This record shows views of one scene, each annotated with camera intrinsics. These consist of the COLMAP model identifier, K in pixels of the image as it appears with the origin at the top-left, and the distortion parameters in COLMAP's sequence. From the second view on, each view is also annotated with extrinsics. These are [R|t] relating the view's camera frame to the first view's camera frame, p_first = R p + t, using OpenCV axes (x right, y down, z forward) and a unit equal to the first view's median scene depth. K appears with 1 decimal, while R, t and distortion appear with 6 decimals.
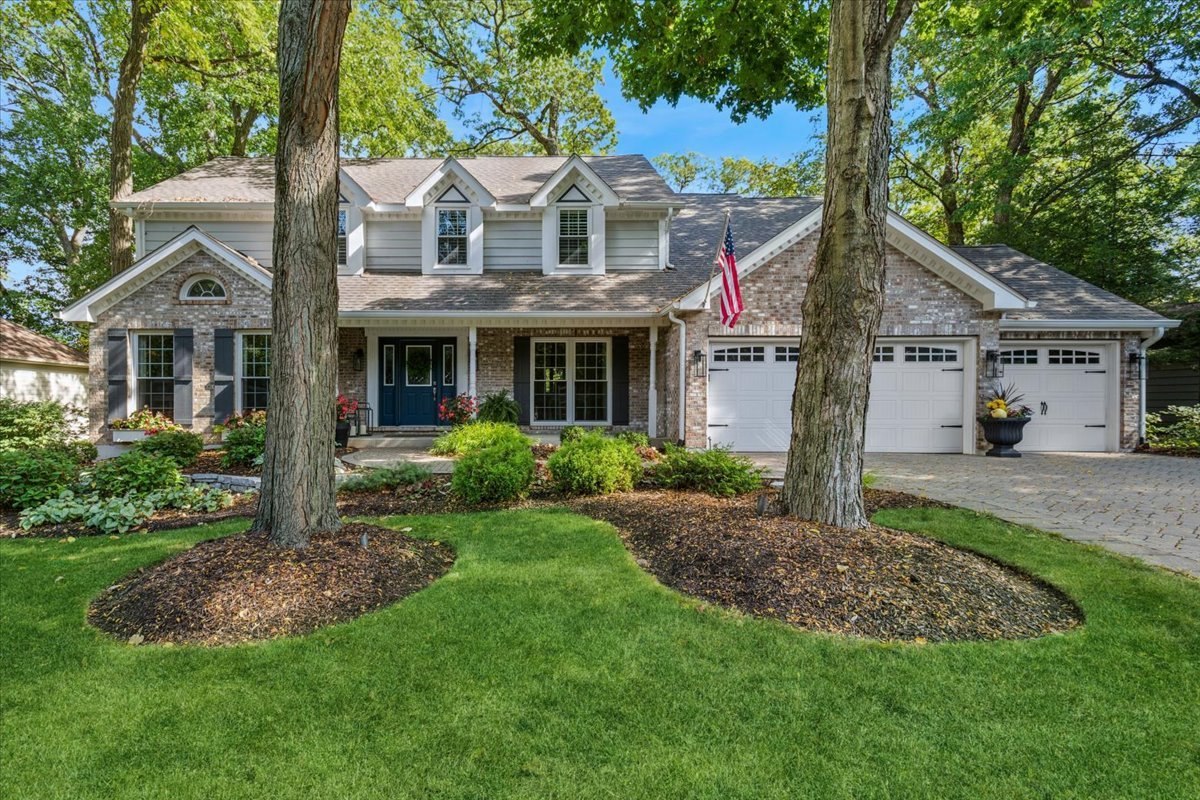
lens RADIAL K [[567.2, 0, 599.9], [0, 567.2, 408.6], [0, 0, 1]] dist [-0.043268, -0.000133]
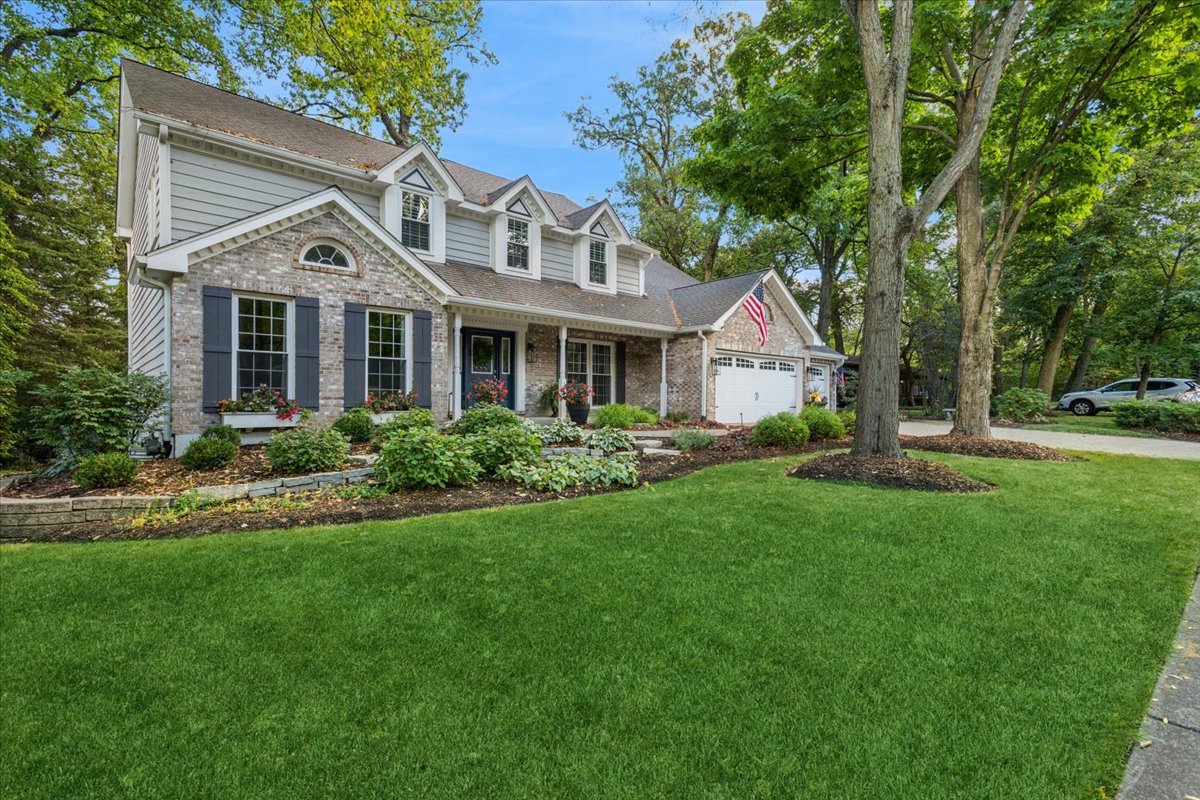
lens RADIAL K [[567.2, 0, 601.7], [0, 567.2, 402.4], [0, 0, 1]] dist [-0.043268, -0.000133]
pose [[0.725783, -0.002291, 0.687920, -1.024164], [-0.019121, 0.999541, 0.023502, -0.007792], [-0.687658, -0.030211, 0.725406, 0.028691]]
